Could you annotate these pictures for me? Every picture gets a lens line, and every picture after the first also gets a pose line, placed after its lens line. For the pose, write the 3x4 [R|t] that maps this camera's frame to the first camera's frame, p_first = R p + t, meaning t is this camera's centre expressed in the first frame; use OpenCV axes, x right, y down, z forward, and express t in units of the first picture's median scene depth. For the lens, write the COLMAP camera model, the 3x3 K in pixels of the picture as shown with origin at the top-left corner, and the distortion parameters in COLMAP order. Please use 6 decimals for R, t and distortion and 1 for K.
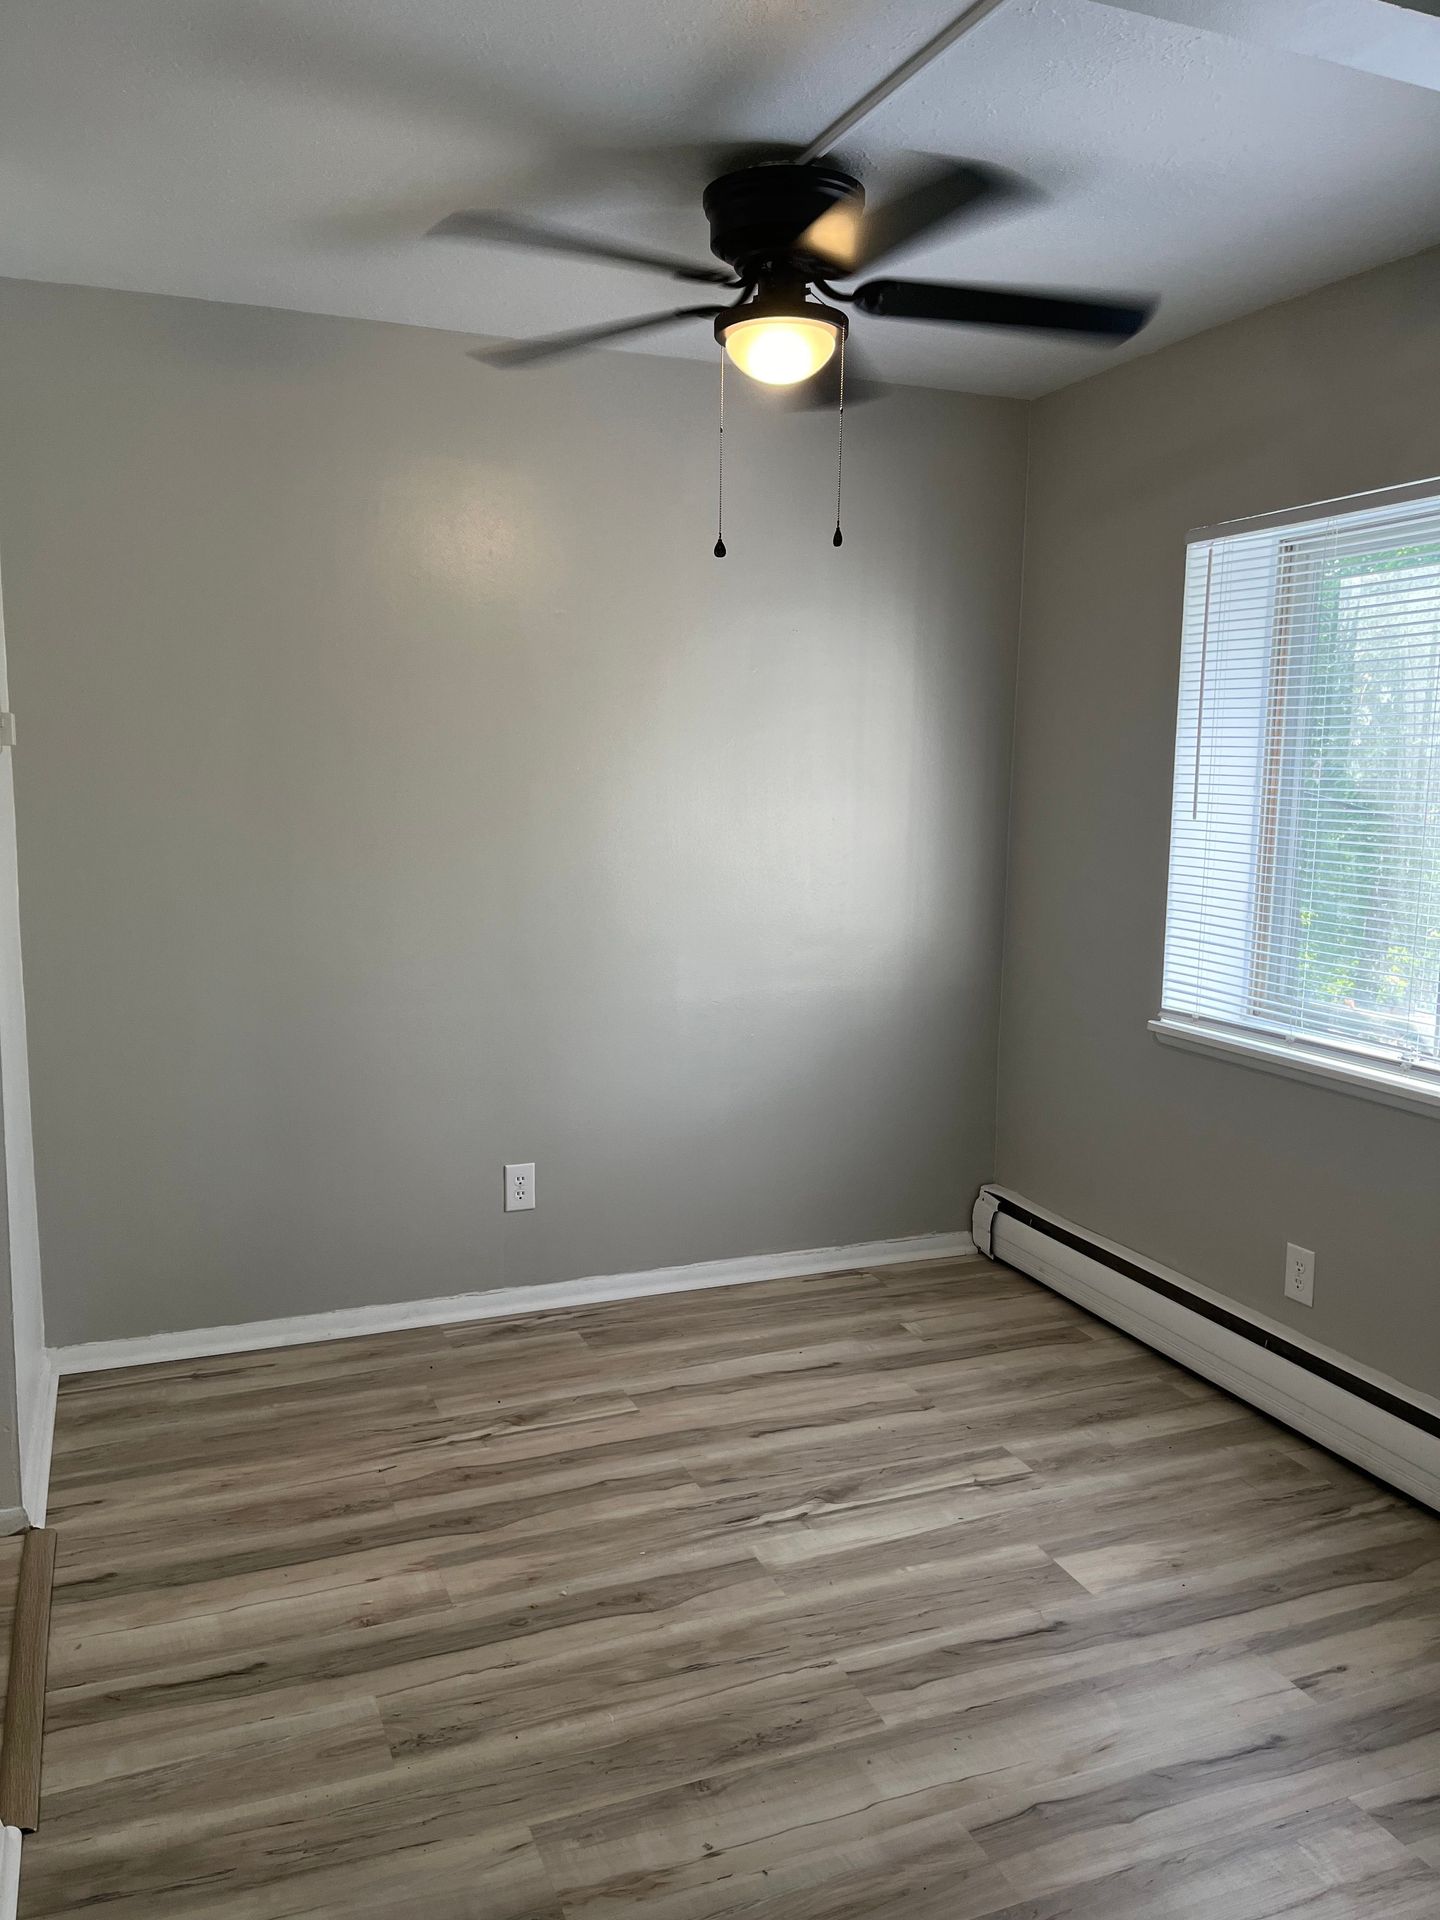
lens RADIAL K [[1480.9, 0, 719.7], [0, 1480.9, 964.9], [0, 0, 1]] dist [0.099881, -0.123219]
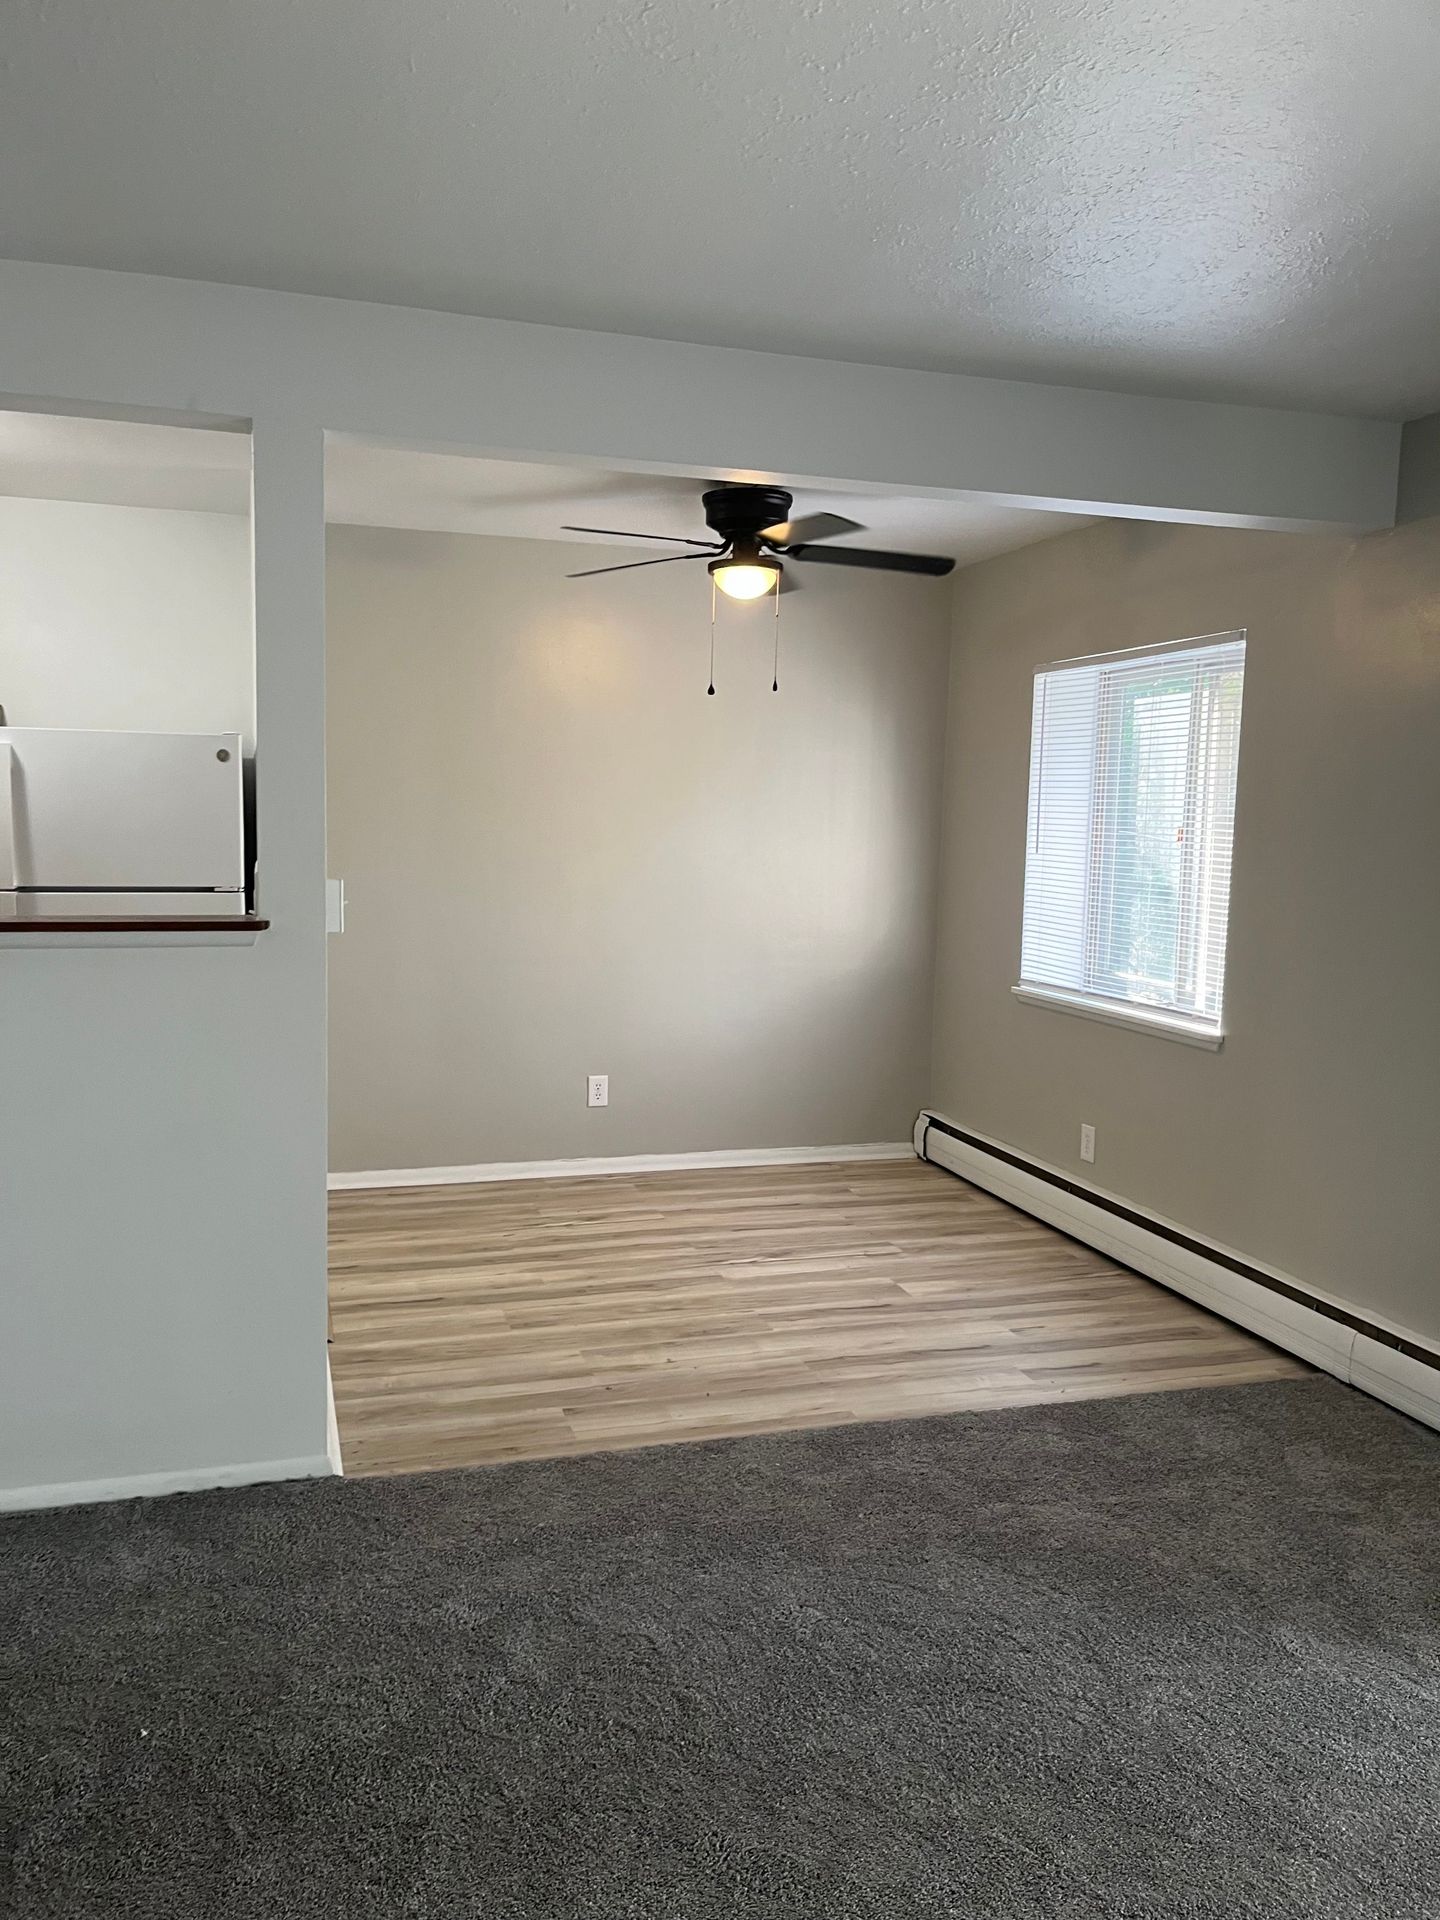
lens RADIAL K [[1480.9, 0, 719.7], [0, 1480.9, 964.9], [0, 0, 1]] dist [0.099881, -0.123219]
pose [[0.996714, 0.020615, -0.078334, 0.130500], [-0.023267, 0.999181, -0.033093, 0.085816], [0.077588, 0.034806, 0.996378, -0.618717]]
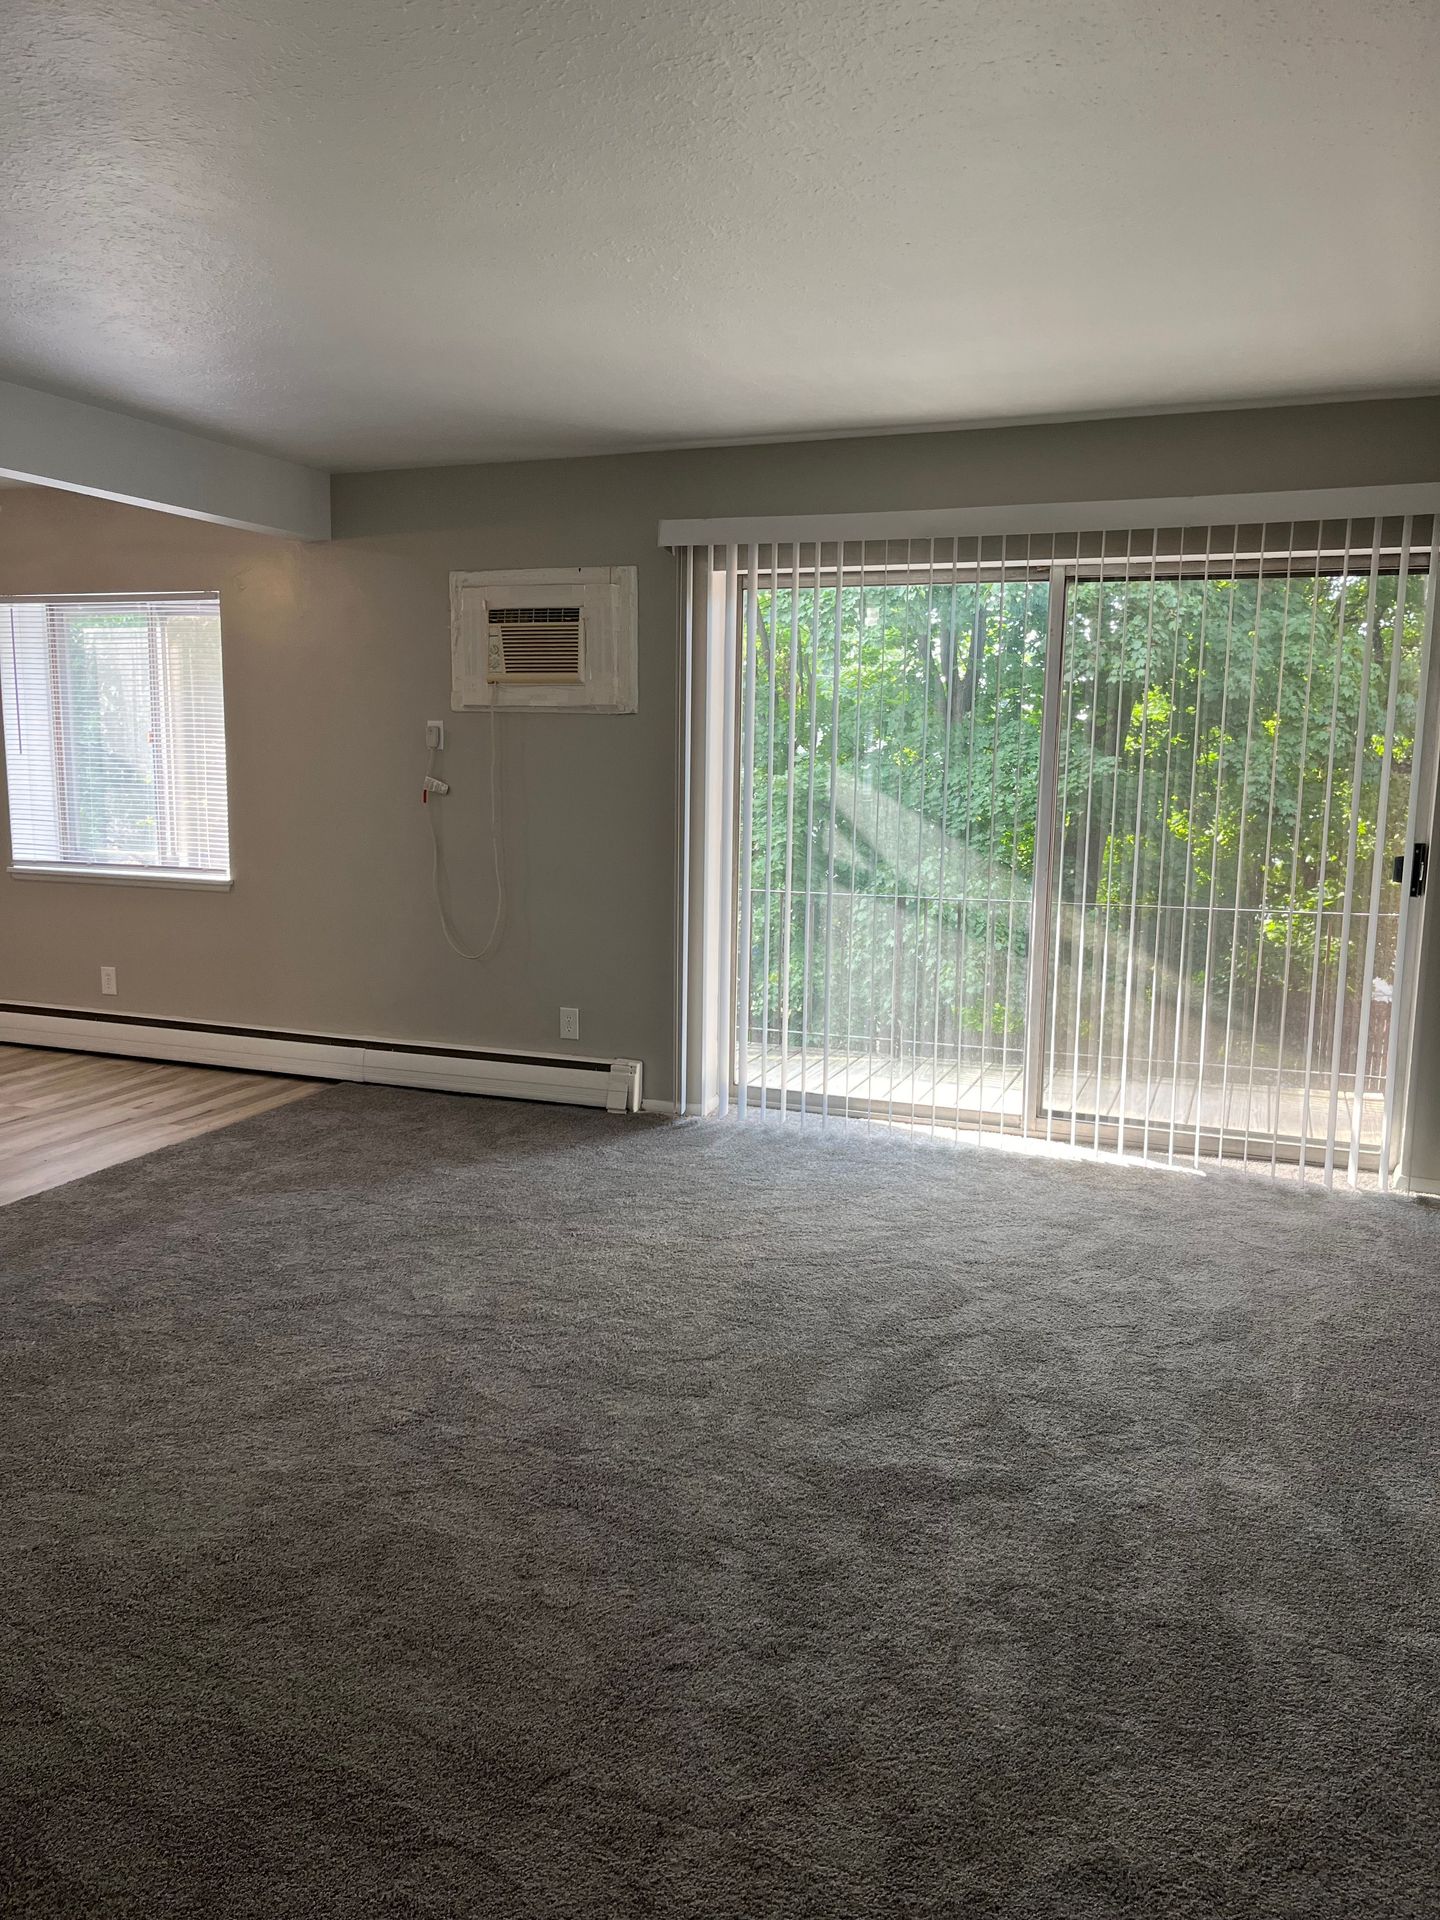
lens RADIAL K [[1480.9, 0, 719.7], [0, 1480.9, 964.9], [0, 0, 1]] dist [0.099881, -0.123219]
pose [[0.691308, -0.116893, 0.713042, -0.510660], [0.093516, 0.993002, 0.072122, 0.124989], [-0.716483, 0.016822, 0.697402, -1.052899]]
